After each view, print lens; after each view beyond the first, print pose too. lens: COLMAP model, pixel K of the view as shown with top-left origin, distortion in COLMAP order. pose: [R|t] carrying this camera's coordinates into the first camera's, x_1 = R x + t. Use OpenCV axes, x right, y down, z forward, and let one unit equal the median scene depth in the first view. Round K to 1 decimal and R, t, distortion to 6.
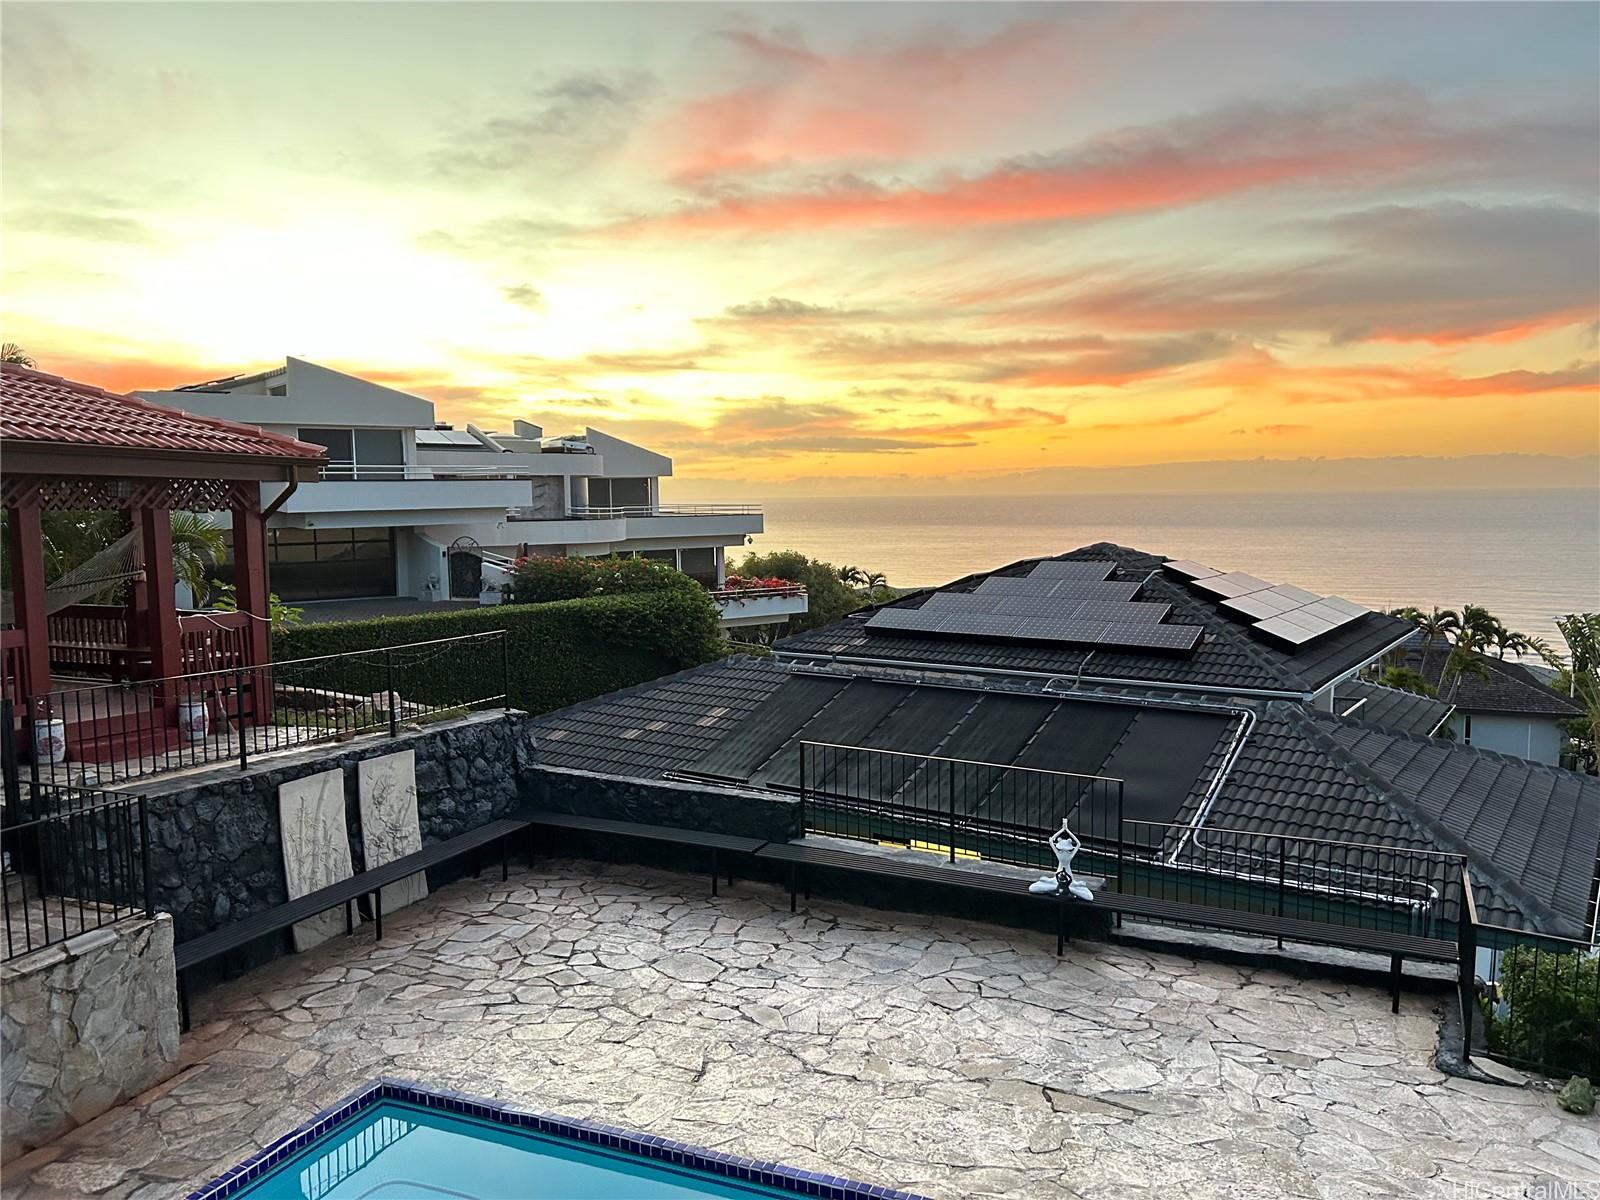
lens RADIAL K [[1190.4, 0, 798.4], [0, 1190.4, 600.7], [0, 0, 1]] dist [0.006389, 0.001608]
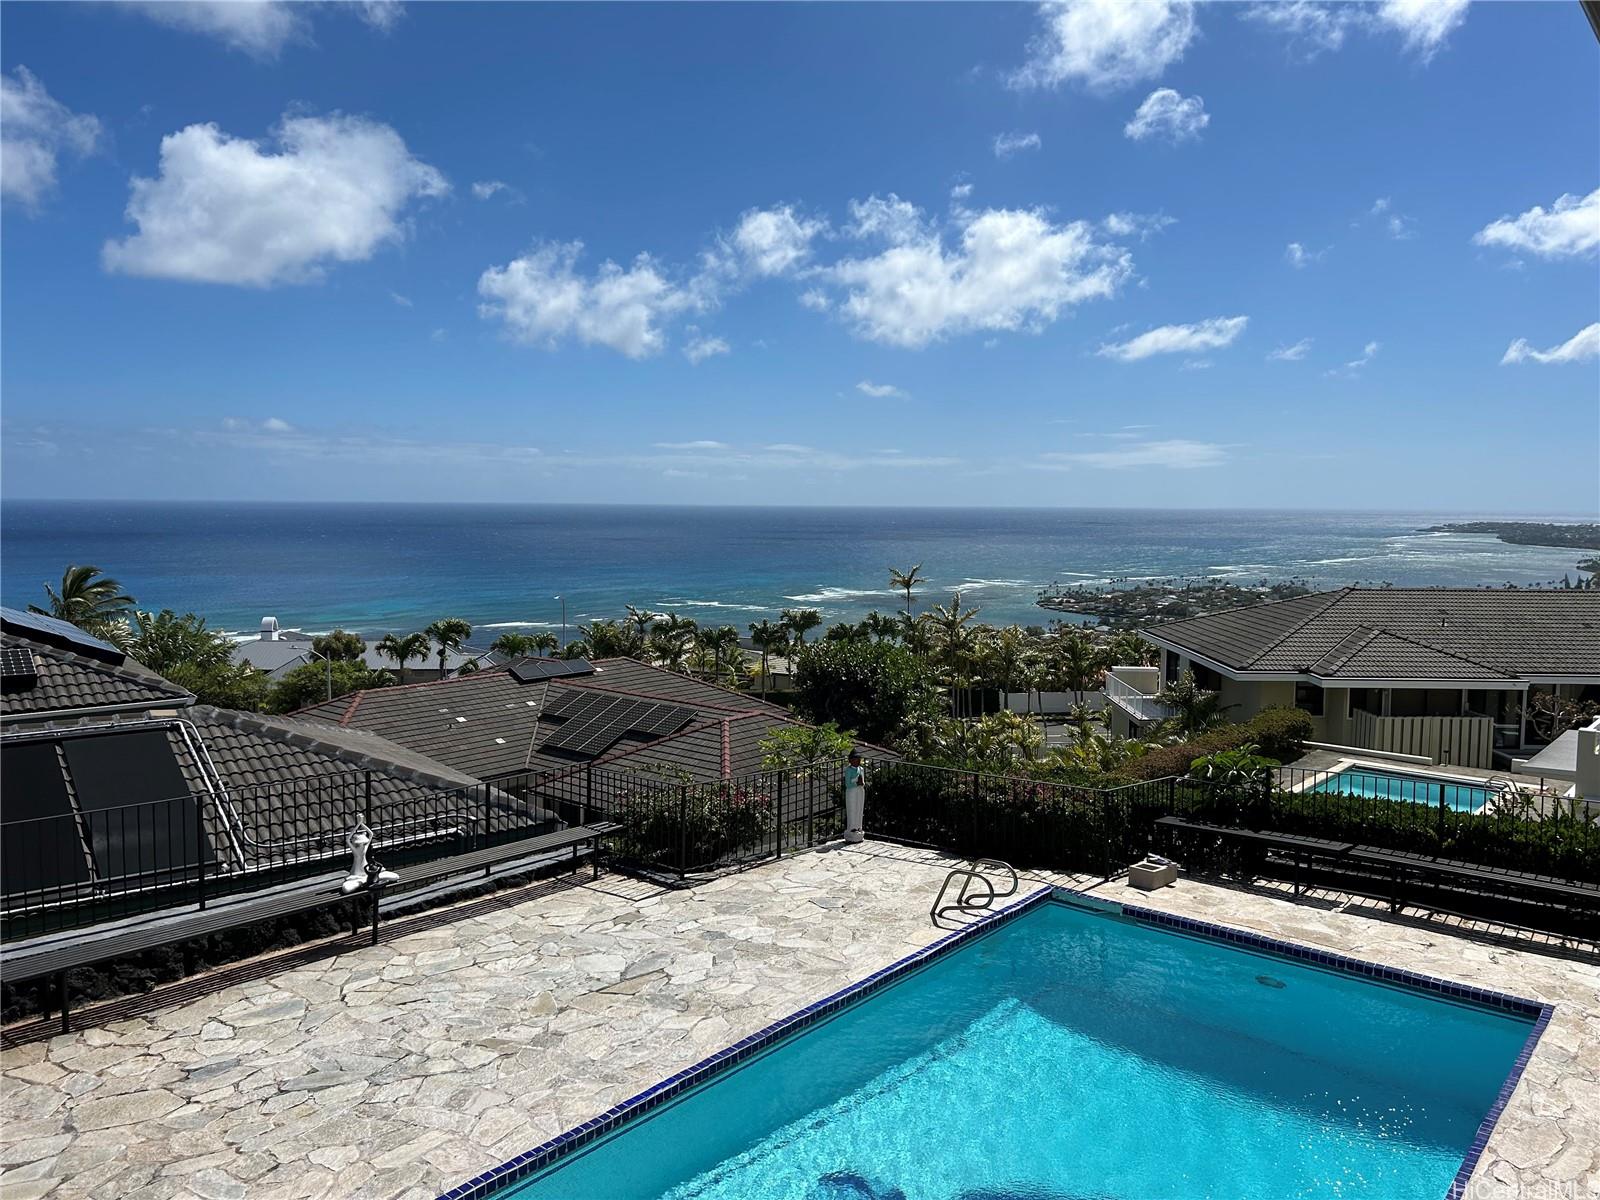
lens RADIAL K [[1190.4, 0, 800.1], [0, 1190.4, 599.2], [0, 0, 1]] dist [0.006389, 0.001608]
pose [[0.285723, -0.071096, 0.955671, -0.564747], [0.079790, 0.995546, 0.050207, -0.024583], [-0.954985, 0.061908, 0.290123, 0.268055]]
